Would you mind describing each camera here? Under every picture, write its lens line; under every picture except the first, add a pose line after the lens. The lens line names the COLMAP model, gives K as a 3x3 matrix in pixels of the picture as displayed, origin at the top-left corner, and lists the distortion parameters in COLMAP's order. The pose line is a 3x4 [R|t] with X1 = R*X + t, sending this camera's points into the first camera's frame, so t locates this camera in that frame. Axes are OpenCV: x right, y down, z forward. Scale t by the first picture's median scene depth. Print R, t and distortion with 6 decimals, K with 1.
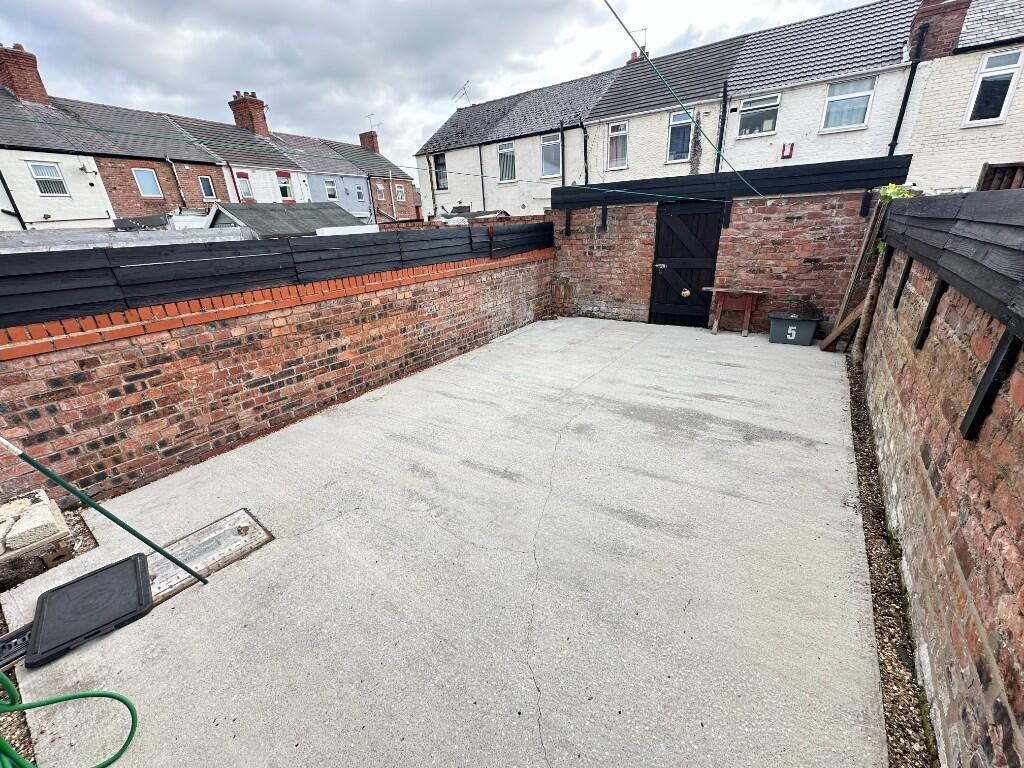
lens RADIAL K [[409.7, 0, 511.9], [0, 409.7, 387.8], [0, 0, 1]] dist [-0.001396, -0.000080]
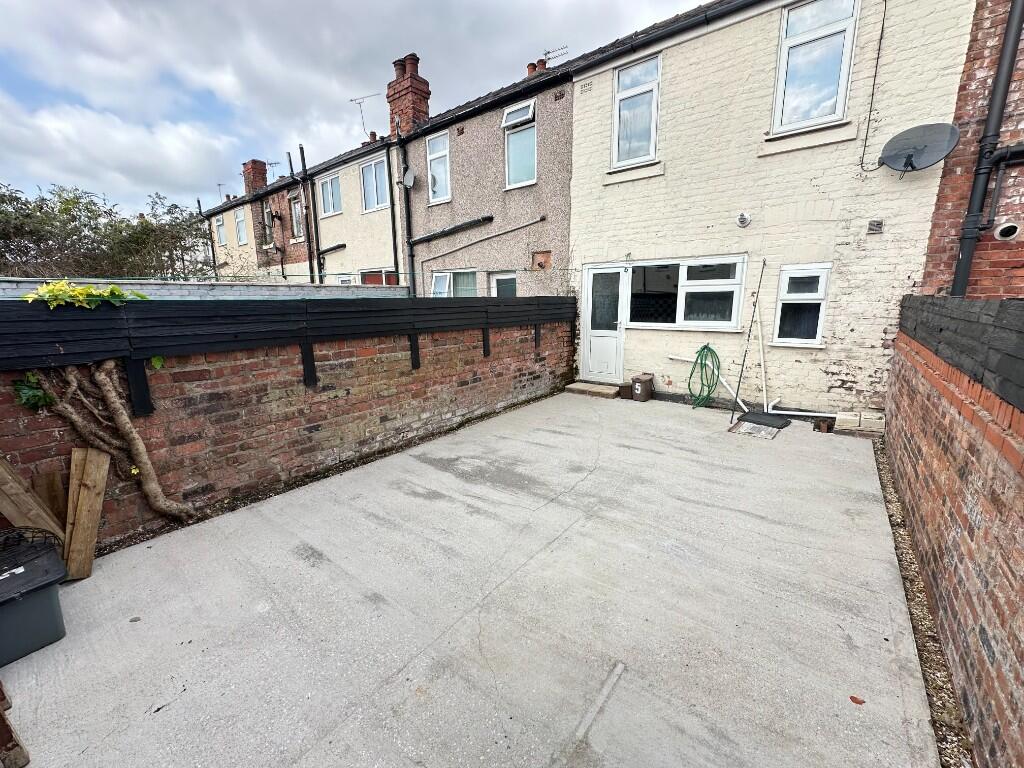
lens RADIAL K [[409.7, 0, 513.1], [0, 409.7, 383.1], [0, 0, 1]] dist [-0.001396, -0.000080]
pose [[-0.996893, 0.052392, 0.058815, 0.254711], [0.076263, 0.828767, 0.554373, -0.716377], [-0.019699, 0.557136, -0.830187, 1.722518]]
